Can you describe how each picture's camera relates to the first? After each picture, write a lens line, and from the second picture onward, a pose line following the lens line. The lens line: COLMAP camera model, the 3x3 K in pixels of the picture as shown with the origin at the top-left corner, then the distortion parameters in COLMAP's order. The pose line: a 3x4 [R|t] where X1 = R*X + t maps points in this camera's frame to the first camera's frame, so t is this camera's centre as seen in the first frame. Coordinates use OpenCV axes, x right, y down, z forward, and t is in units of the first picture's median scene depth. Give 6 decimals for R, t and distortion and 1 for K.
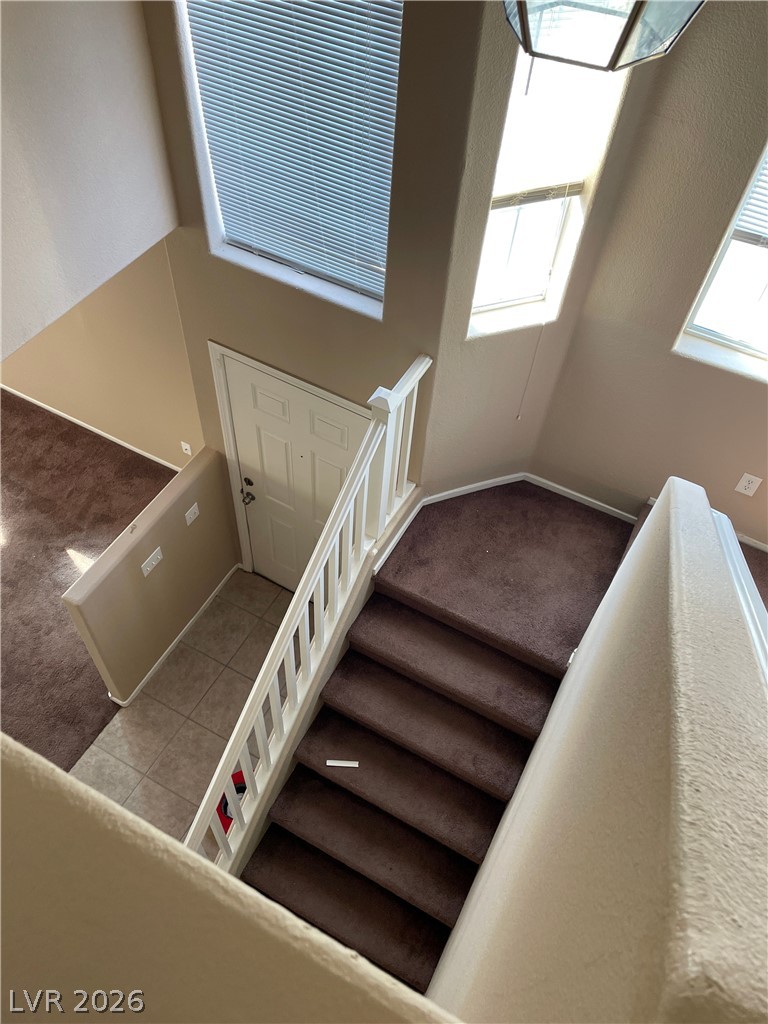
lens RADIAL K [[780.2, 0, 360.4], [0, 780.2, 499.7], [0, 0, 1]] dist [0.077361, -0.088930]
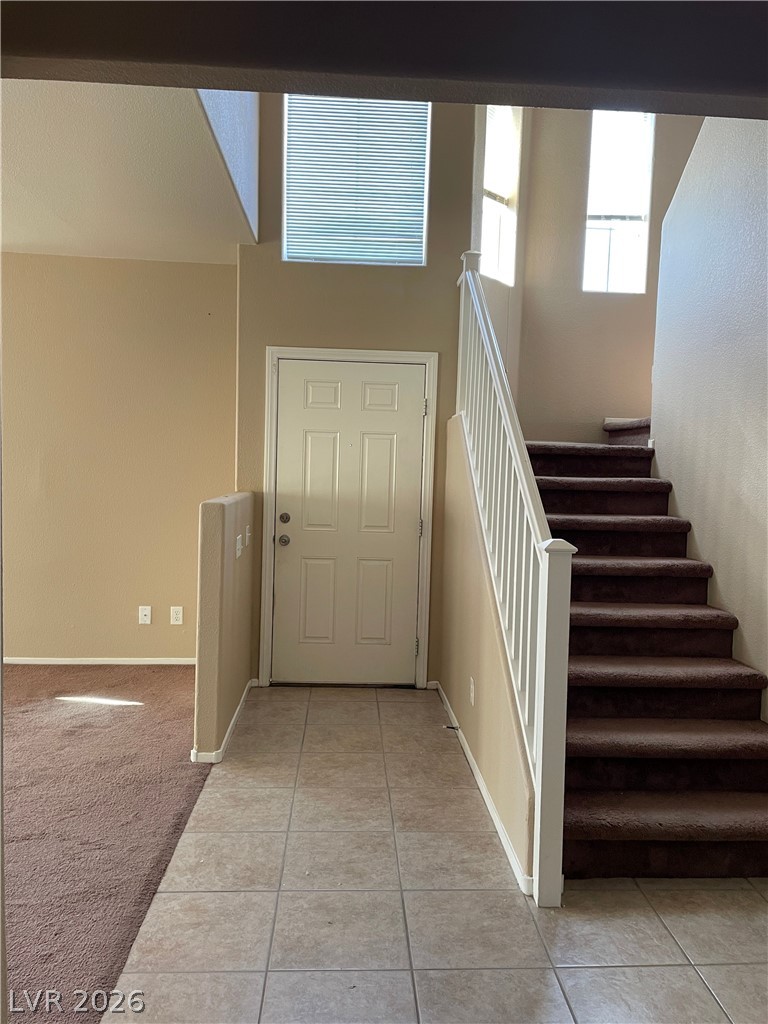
lens RADIAL K [[780.2, 0, 380.7], [0, 780.2, 509.9], [0, 0, 1]] dist [0.077361, -0.088930]
pose [[0.853979, -0.047858, 0.518101, -0.568572], [0.406468, 0.682988, -0.606887, 0.645075], [-0.324812, 0.728860, 0.602710, 0.335842]]
